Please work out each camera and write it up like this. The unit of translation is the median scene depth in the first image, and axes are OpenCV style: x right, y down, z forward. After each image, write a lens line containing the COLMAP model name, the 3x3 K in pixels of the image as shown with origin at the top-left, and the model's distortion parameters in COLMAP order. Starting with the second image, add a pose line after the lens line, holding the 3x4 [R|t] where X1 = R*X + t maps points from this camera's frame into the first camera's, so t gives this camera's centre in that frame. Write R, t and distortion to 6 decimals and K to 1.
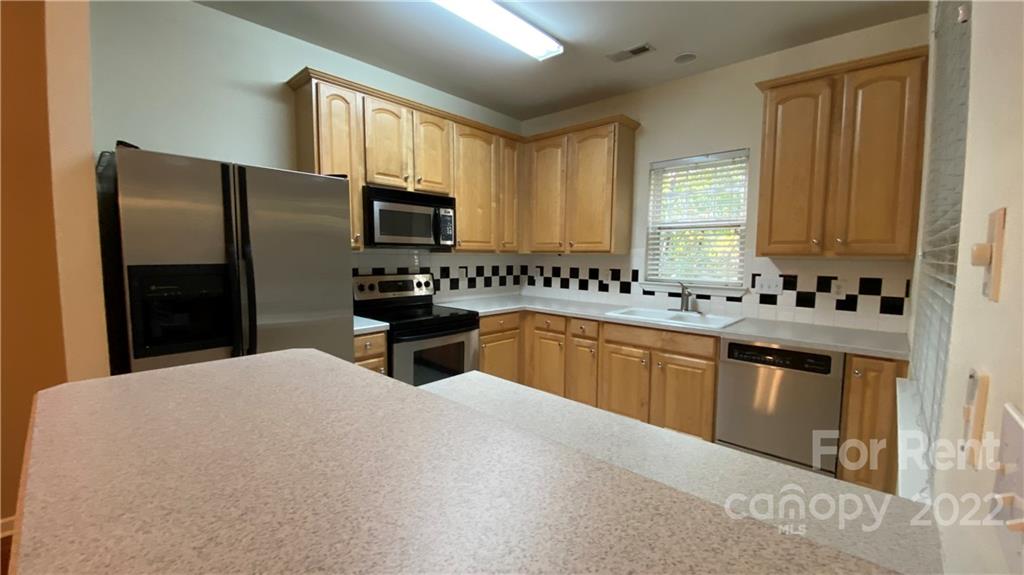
lens RADIAL K [[403.1, 0, 512.0], [0, 403.1, 287.5], [0, 0, 1]] dist [0.001473, -0.036692]
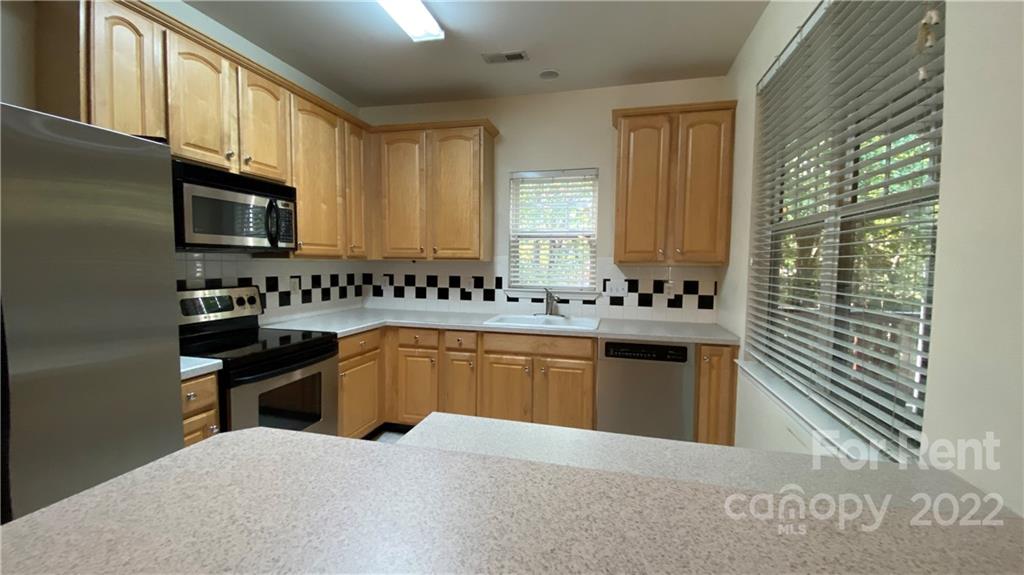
lens RADIAL K [[403.1, 0, 512.0], [0, 403.1, 287.5], [0, 0, 1]] dist [0.001473, -0.036692]
pose [[0.868833, -0.027870, 0.494320, -0.169630], [0.034967, 0.999375, -0.005114, -0.012372], [-0.493868, 0.021728, 0.869265, 0.125716]]
